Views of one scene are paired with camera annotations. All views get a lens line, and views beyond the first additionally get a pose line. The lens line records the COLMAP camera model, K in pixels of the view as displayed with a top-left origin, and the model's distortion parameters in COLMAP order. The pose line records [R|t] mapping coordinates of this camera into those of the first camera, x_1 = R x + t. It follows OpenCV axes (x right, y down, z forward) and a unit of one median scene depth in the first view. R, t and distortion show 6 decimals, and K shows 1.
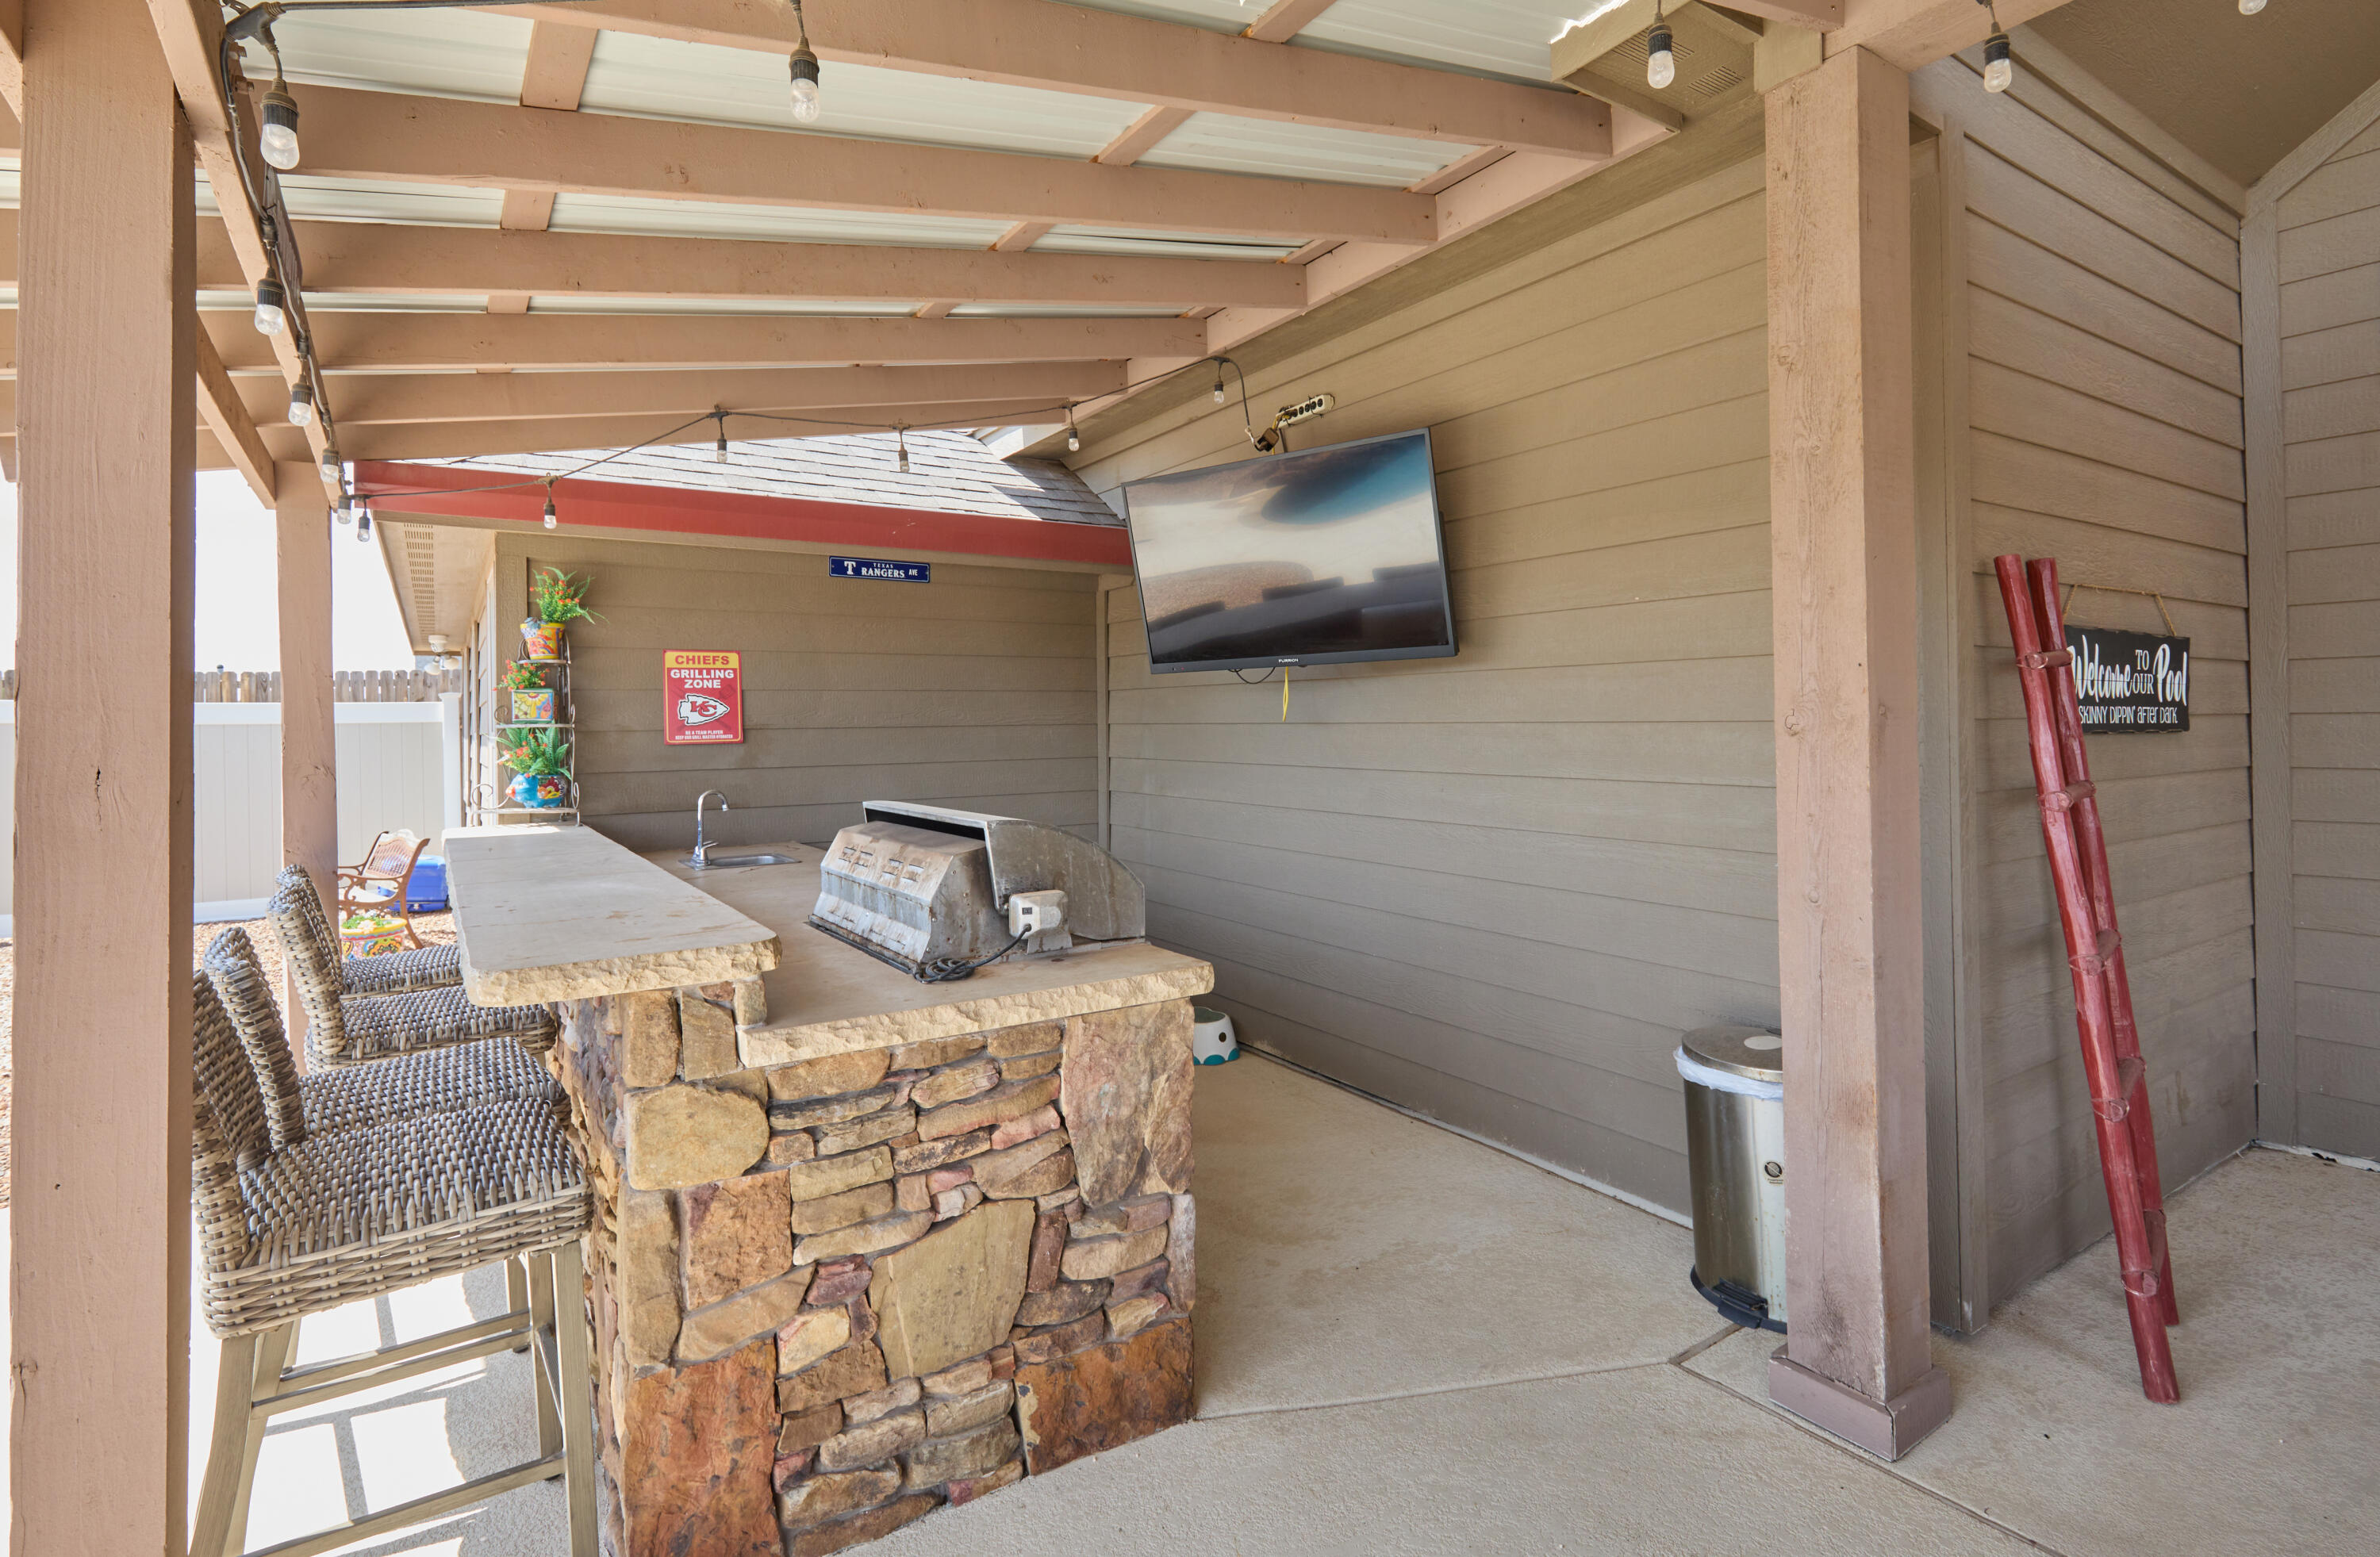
lens RADIAL K [[1095.0, 0, 1190.8], [0, 1095.0, 714.7], [0, 0, 1]] dist [0.001338, 0.000088]
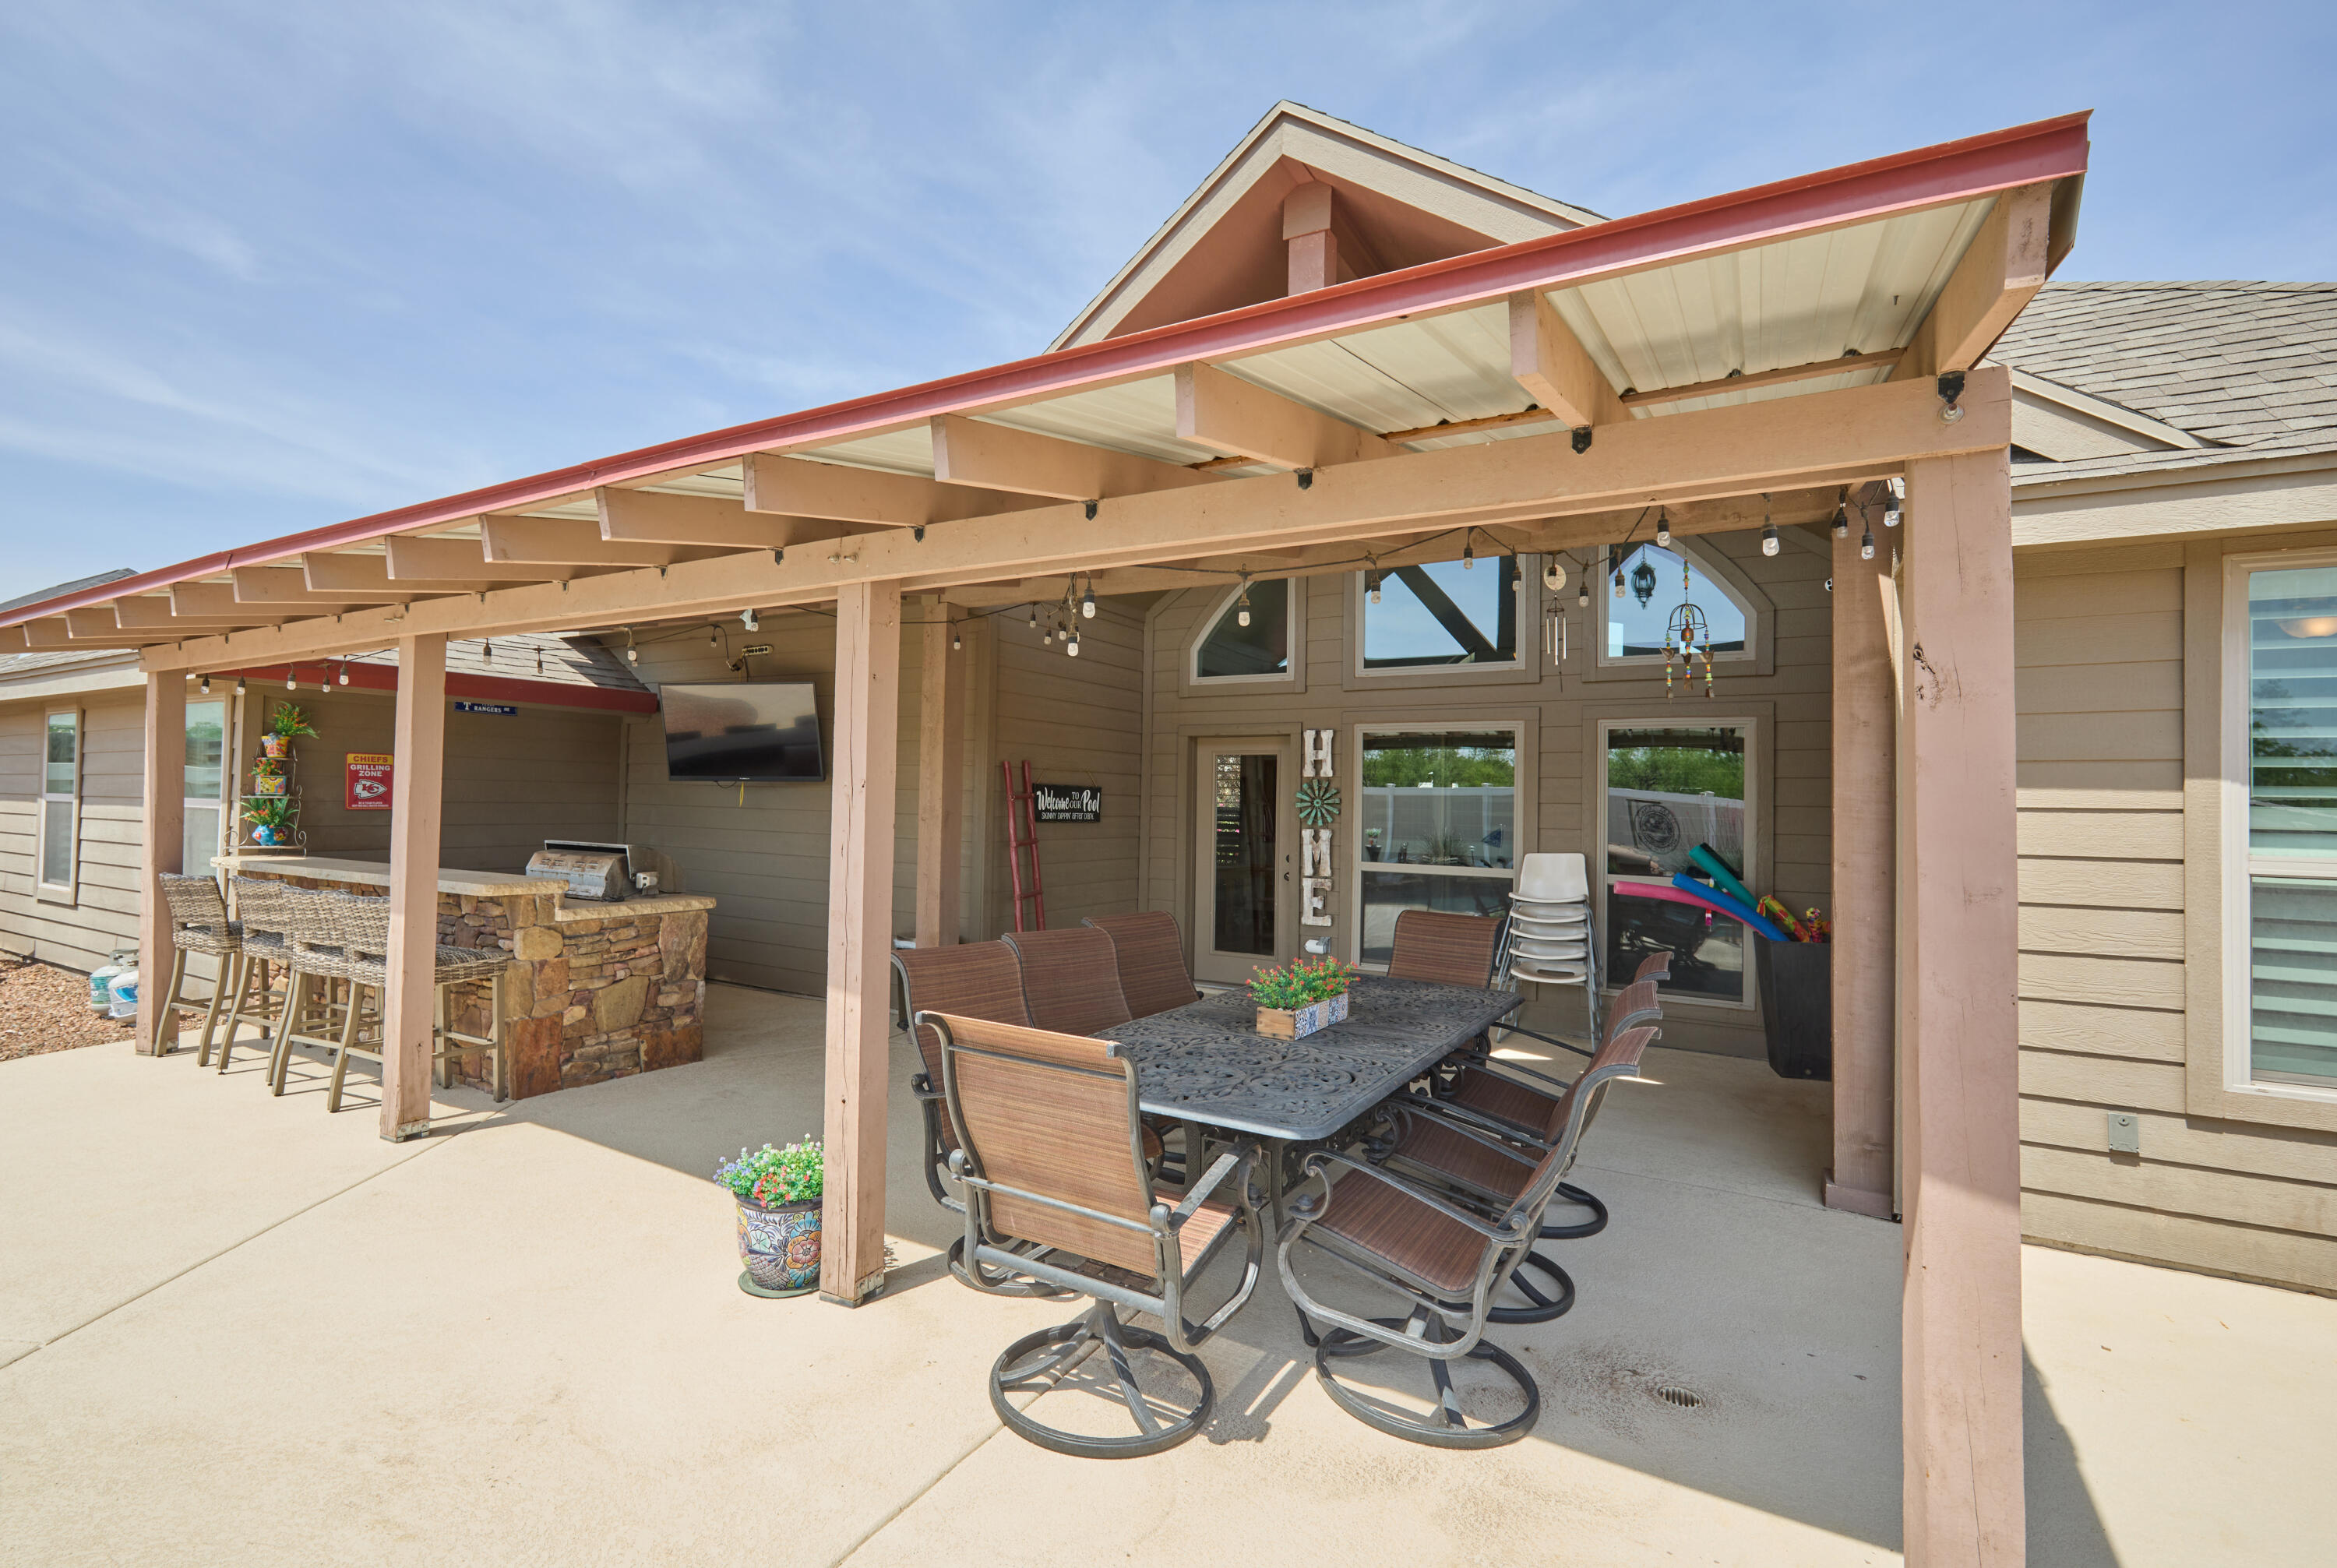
lens RADIAL K [[1120.5, 0, 1126.7], [0, 1120.5, 773.0], [0, 0, 1]] dist [0.003129, 0.000213]
pose [[0.905869, 0.041400, 0.421529, -0.245302], [-0.035231, 0.999128, -0.022418, -0.061853], [-0.422090, 0.005457, 0.906538, -2.006017]]
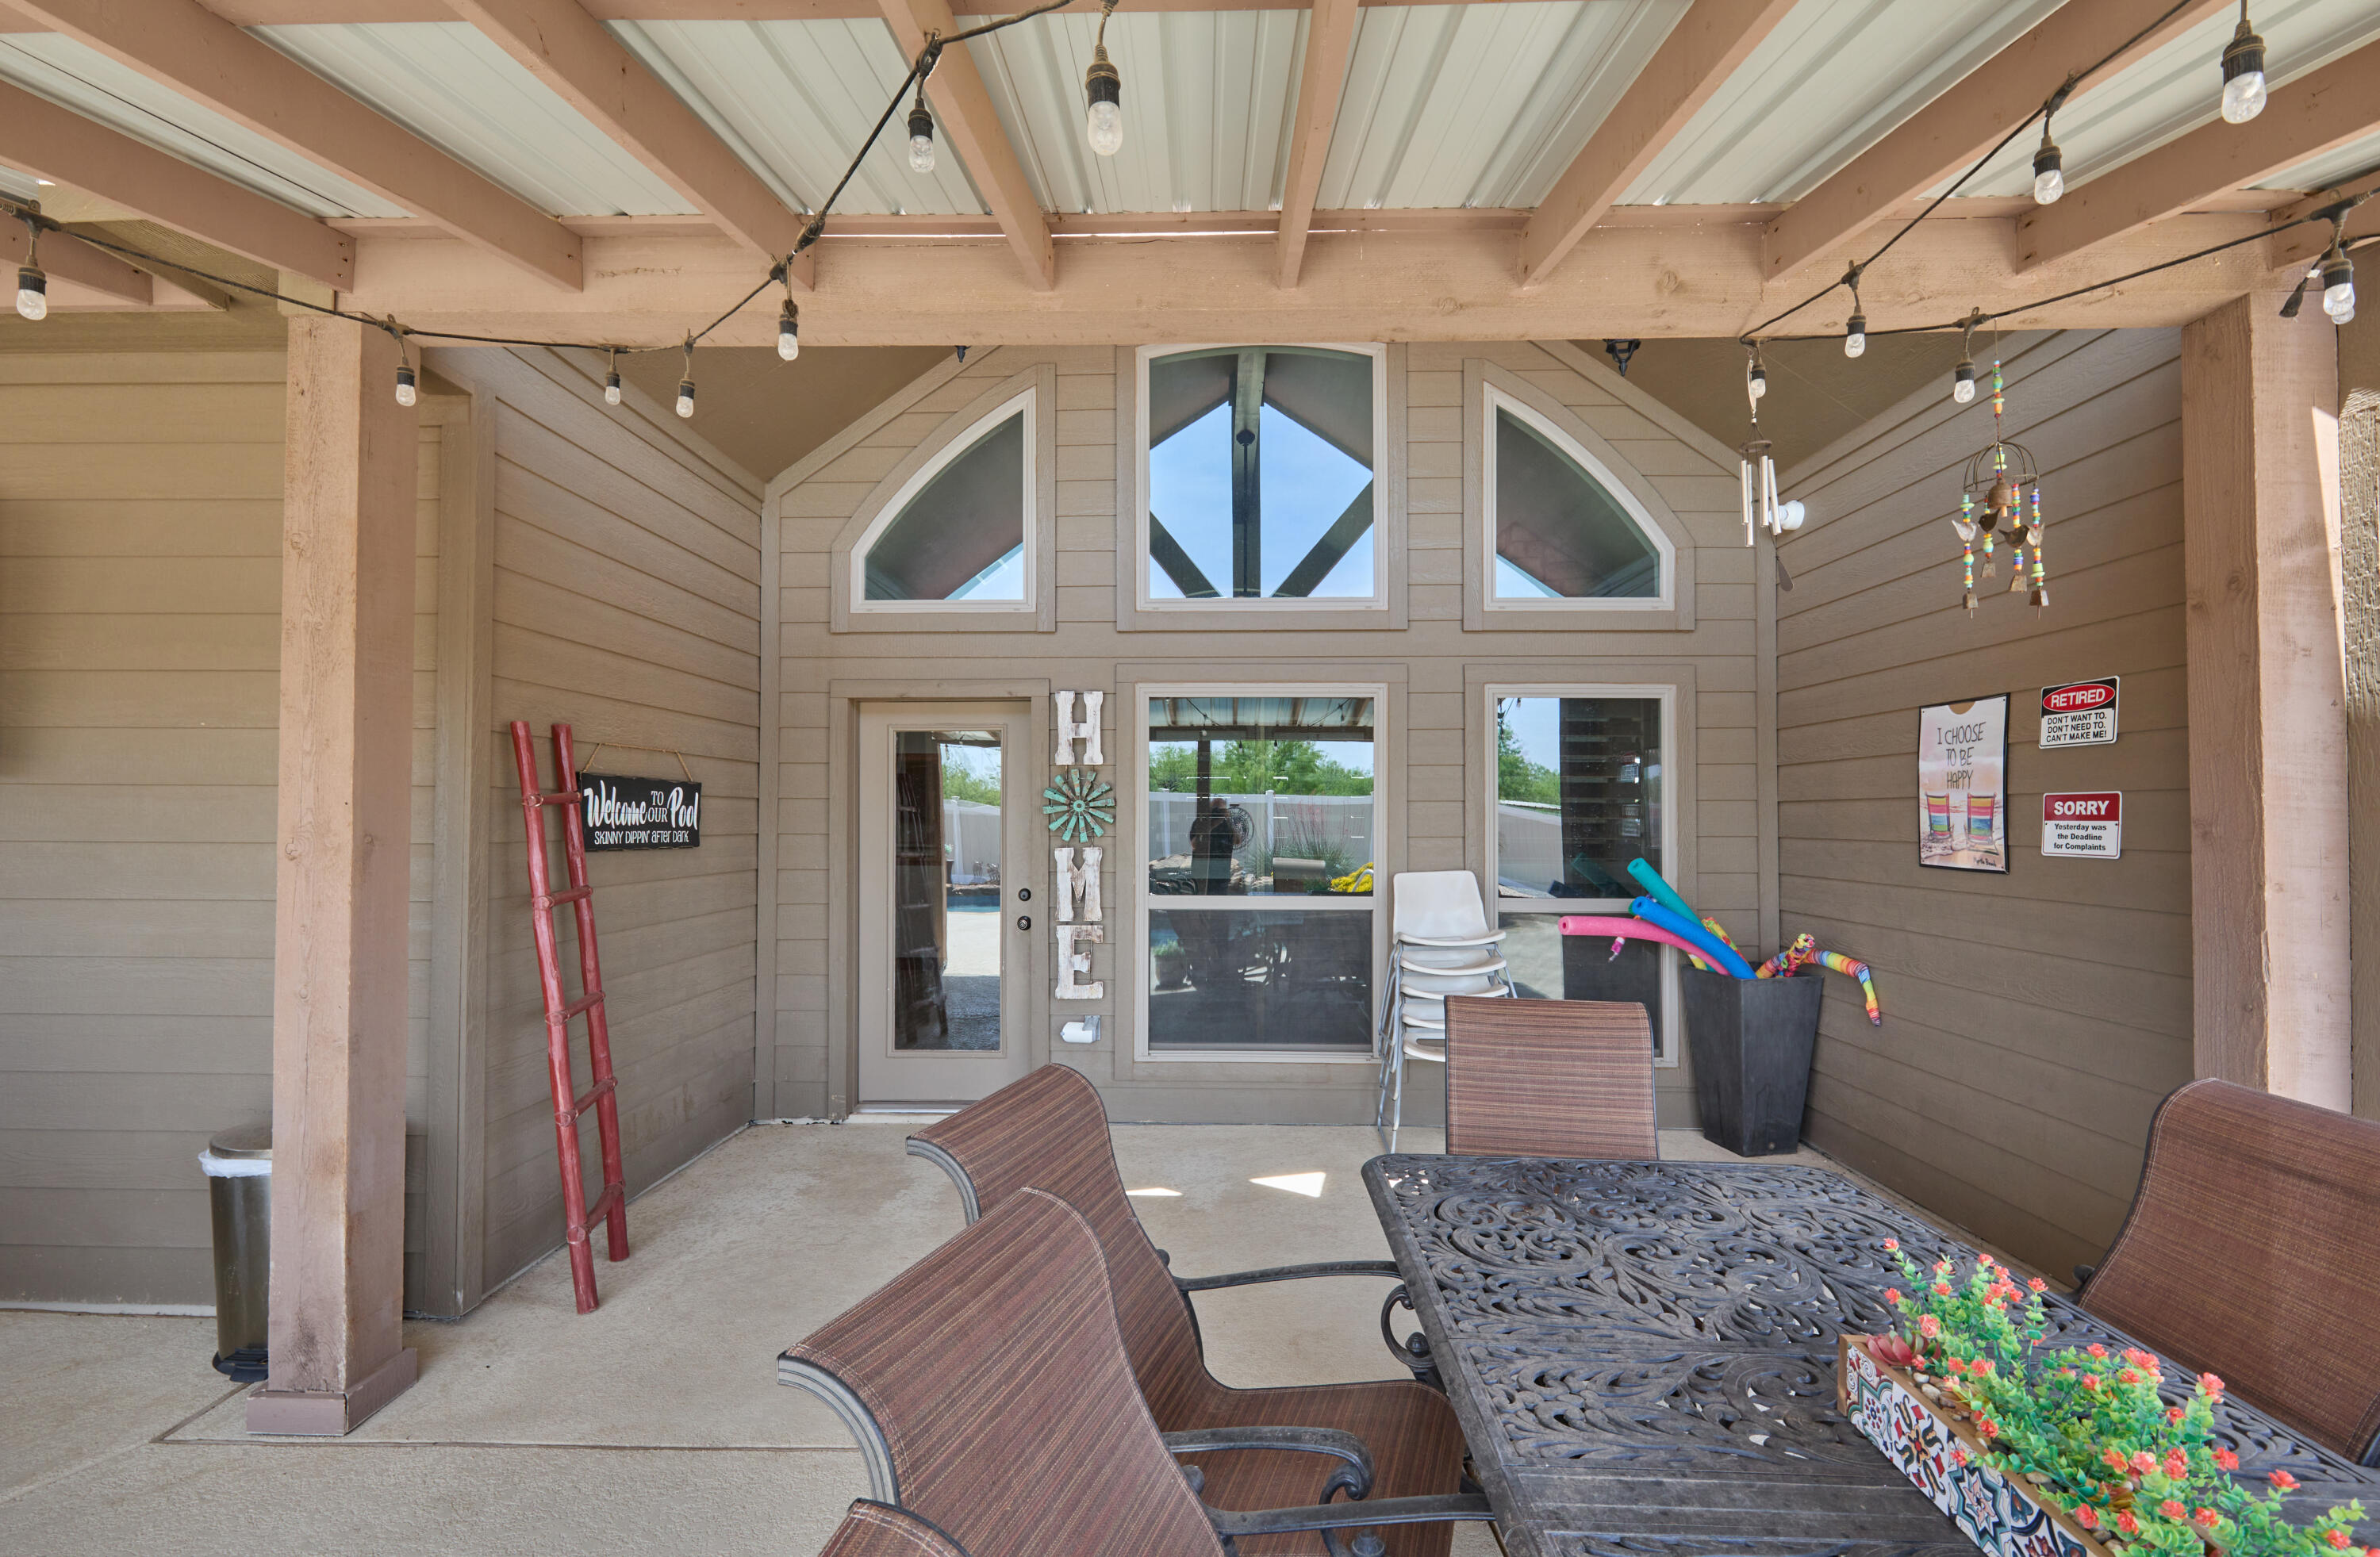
lens RADIAL K [[1075.5, 0, 1171.7], [0, 1075.5, 797.1], [0, 0, 1]] dist [-0.000695, -0.001053]
pose [[0.577699, 0.029606, 0.815713, 0.144174], [-0.017265, 0.999562, -0.024051, -0.037200], [-0.816067, -0.000189, 0.577957, -0.449962]]
